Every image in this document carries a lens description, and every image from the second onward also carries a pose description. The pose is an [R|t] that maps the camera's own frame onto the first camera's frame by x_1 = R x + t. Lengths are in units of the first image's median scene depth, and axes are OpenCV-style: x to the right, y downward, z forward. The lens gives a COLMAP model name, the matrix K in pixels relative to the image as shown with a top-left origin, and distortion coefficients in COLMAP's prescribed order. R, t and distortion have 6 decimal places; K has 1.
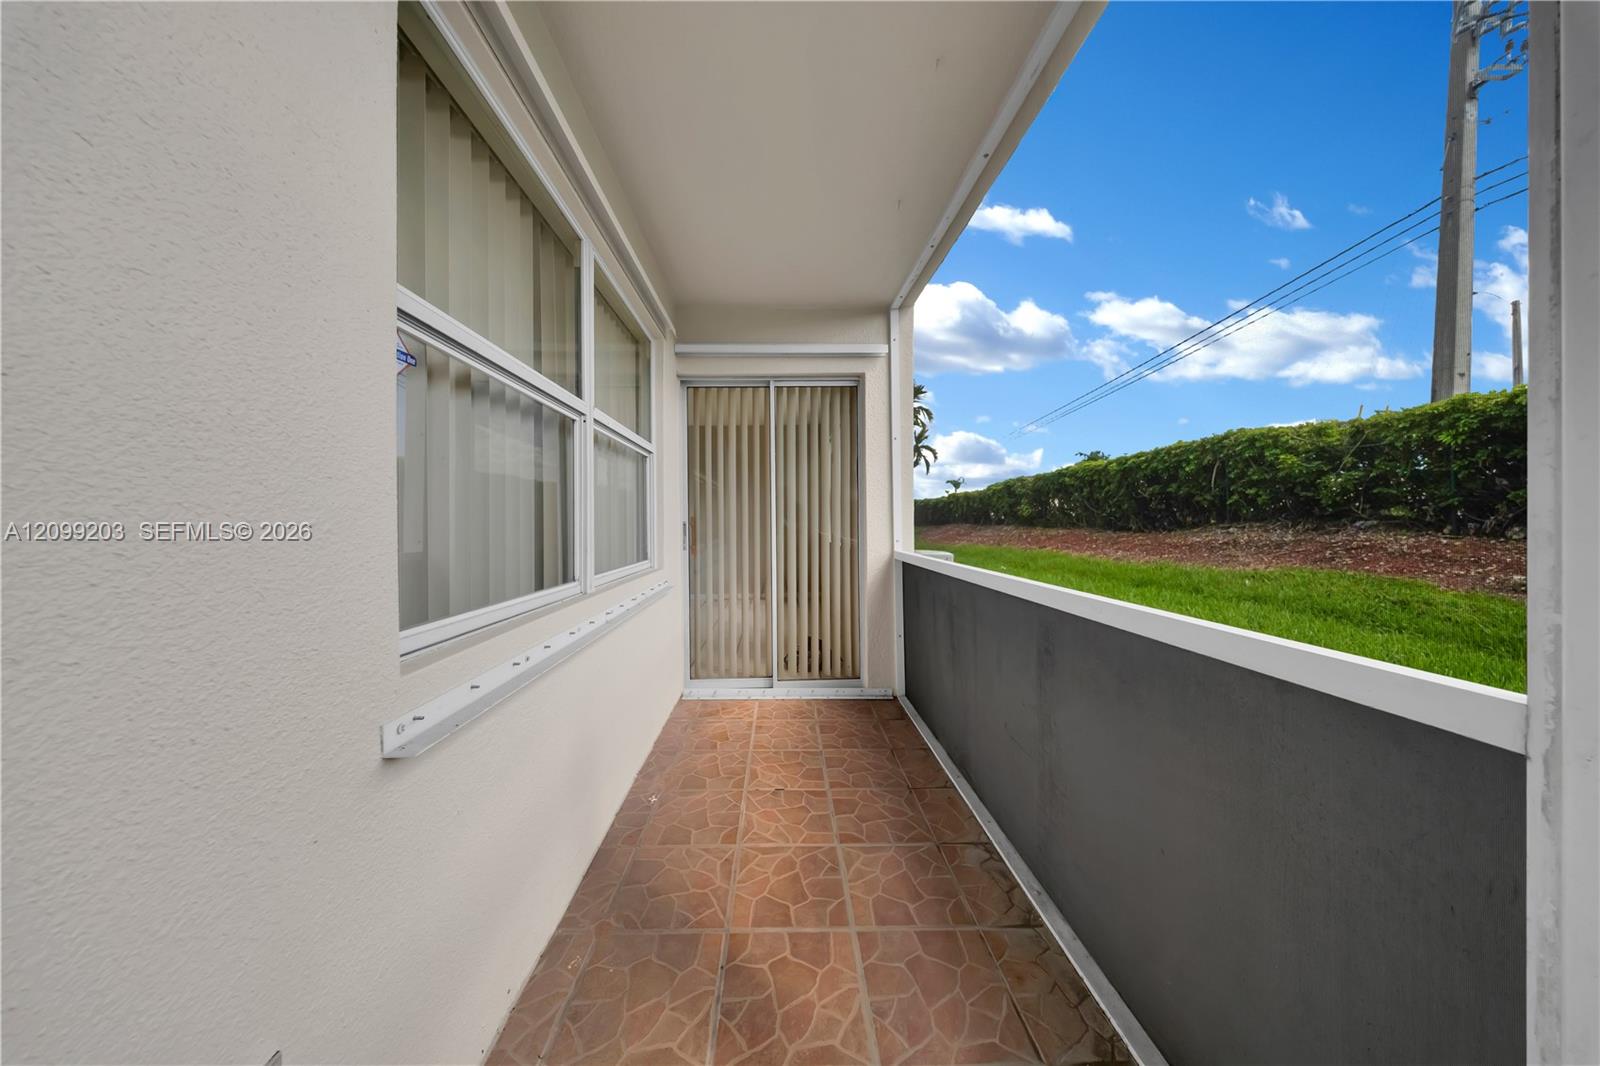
lens RADIAL K [[472.6, 0, 798.5], [0, 472.6, 530.9], [0, 0, 1]] dist [-0.004849, -0.000133]
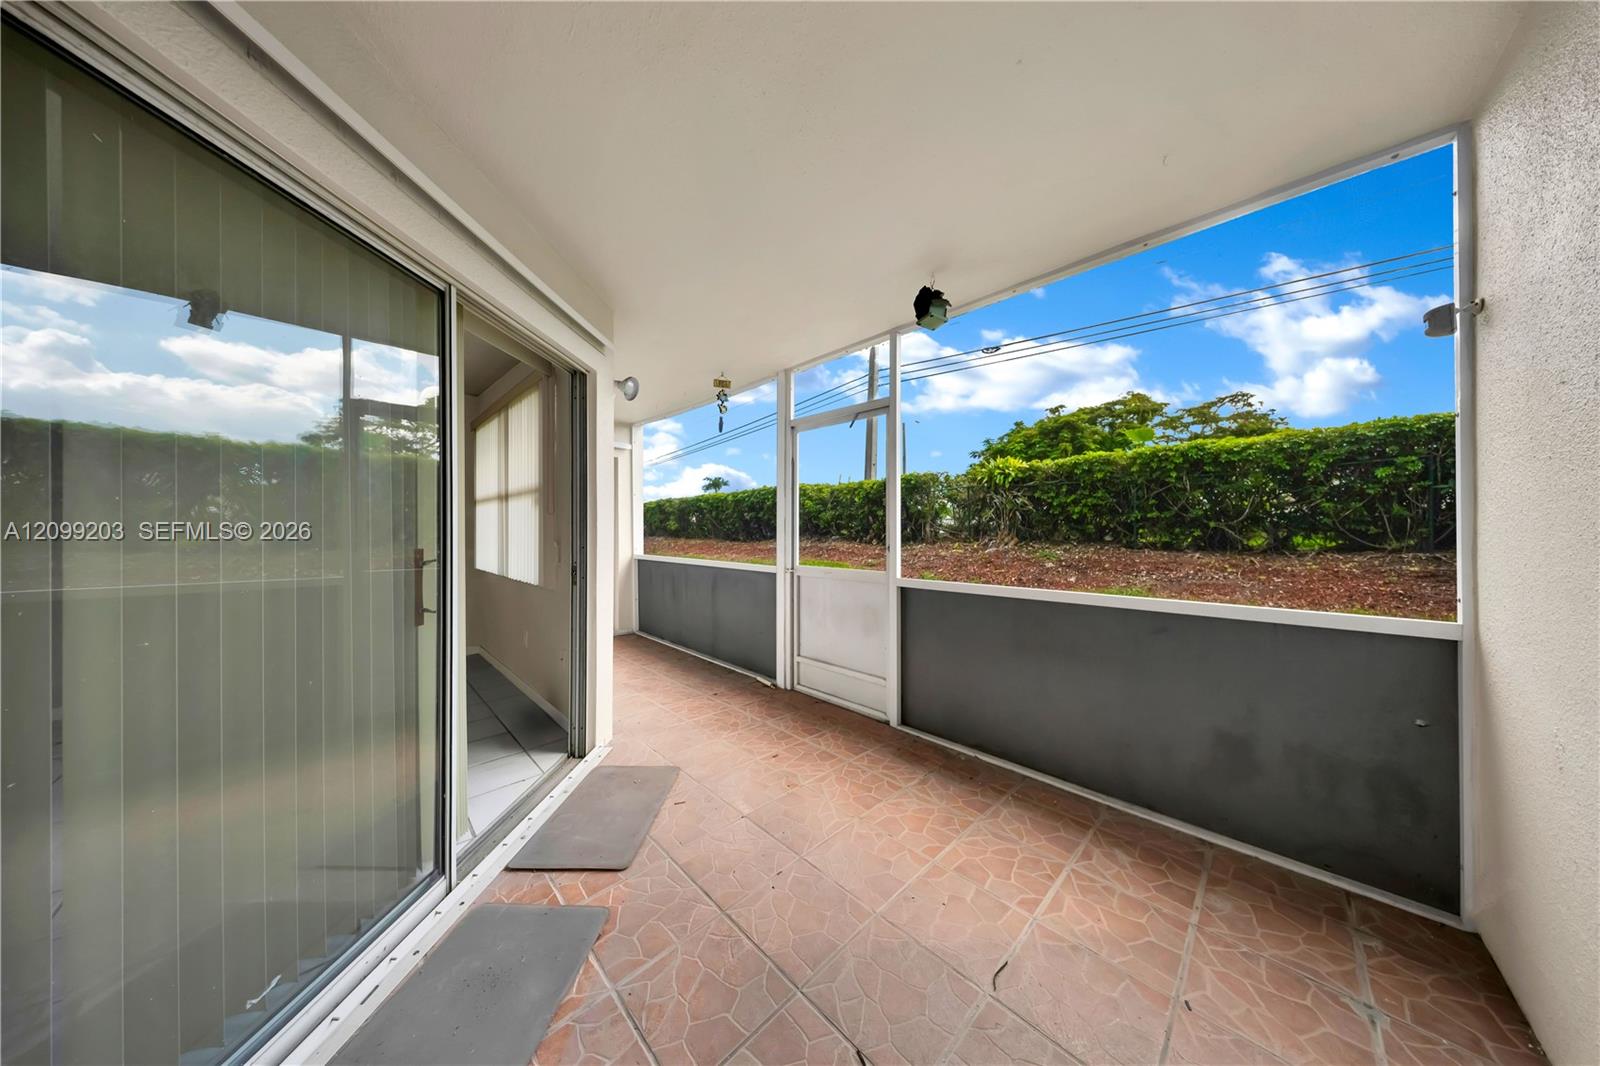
lens RADIAL K [[472.6, 0, 801.9], [0, 472.6, 536.5], [0, 0, 1]] dist [-0.004849, -0.000133]
pose [[0.737385, 0.002432, 0.675468, -0.268269], [0.001322, 0.999986, -0.005043, -0.009125], [-0.675471, 0.004611, 0.737372, -0.391478]]
